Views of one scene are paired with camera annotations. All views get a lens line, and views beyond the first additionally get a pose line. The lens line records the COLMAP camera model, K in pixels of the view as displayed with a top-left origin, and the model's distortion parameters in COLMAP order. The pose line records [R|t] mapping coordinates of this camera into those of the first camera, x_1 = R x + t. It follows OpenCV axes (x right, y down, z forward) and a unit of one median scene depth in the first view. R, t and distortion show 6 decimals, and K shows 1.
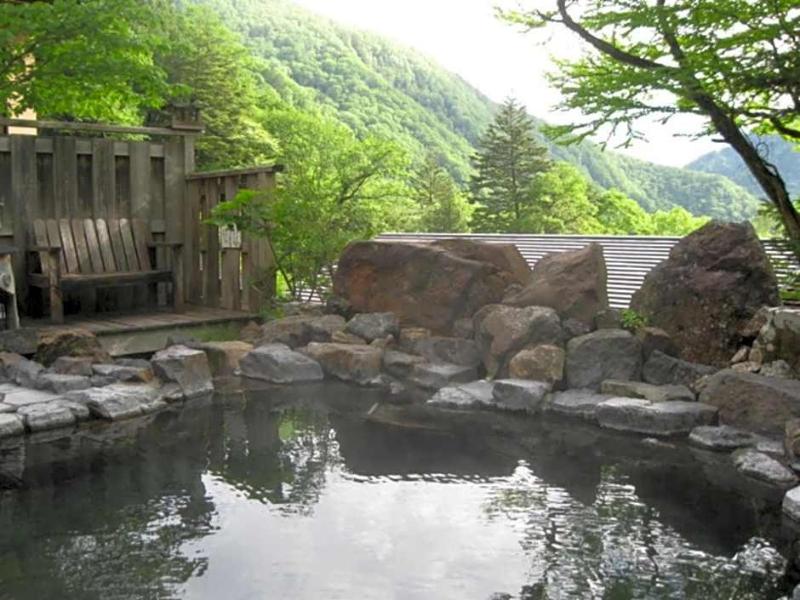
lens RADIAL K [[840.5, 0, 400.0], [0, 840.5, 300.0], [0, 0, 1]] dist [-0.113144, 0.002976]
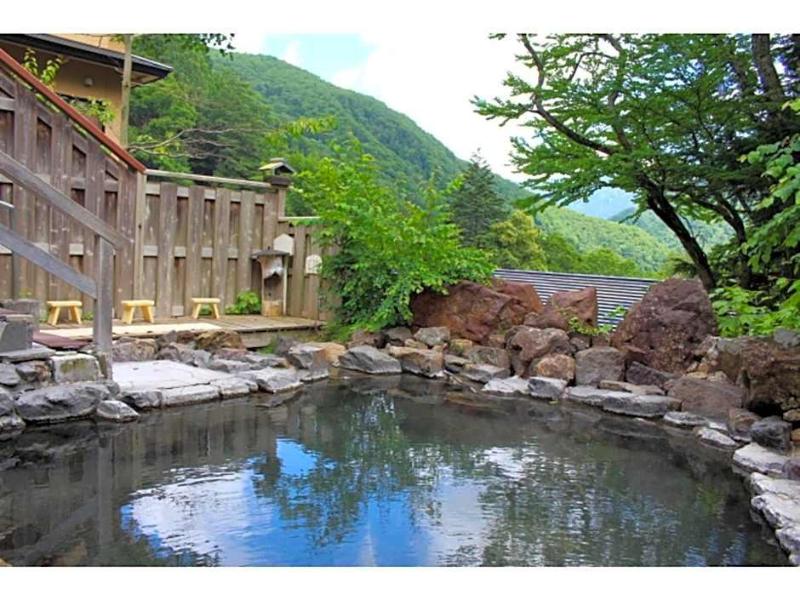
lens RADIAL K [[687.1, 0, 401.5], [0, 687.1, 286.0], [0, 0, 1]] dist [-0.143743, 0.119126]
pose [[0.997869, 0.051363, 0.040244, -0.166809], [-0.049634, 0.997848, -0.042847, -0.002364], [-0.042358, 0.040758, 0.998271, -0.199220]]
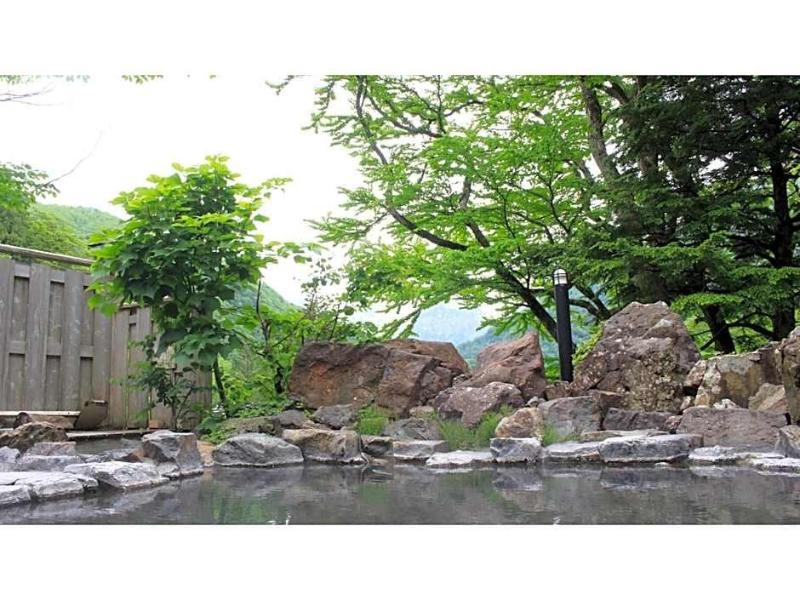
lens RADIAL K [[687.1, 0, 401.5], [0, 687.1, 286.0], [0, 0, 1]] dist [-0.143743, 0.119126]
pose [[0.962560, 0.014729, 0.270669, -0.234865], [0.057872, 0.964334, -0.258284, 0.123592], [-0.264819, 0.264278, 0.927377, 0.154731]]
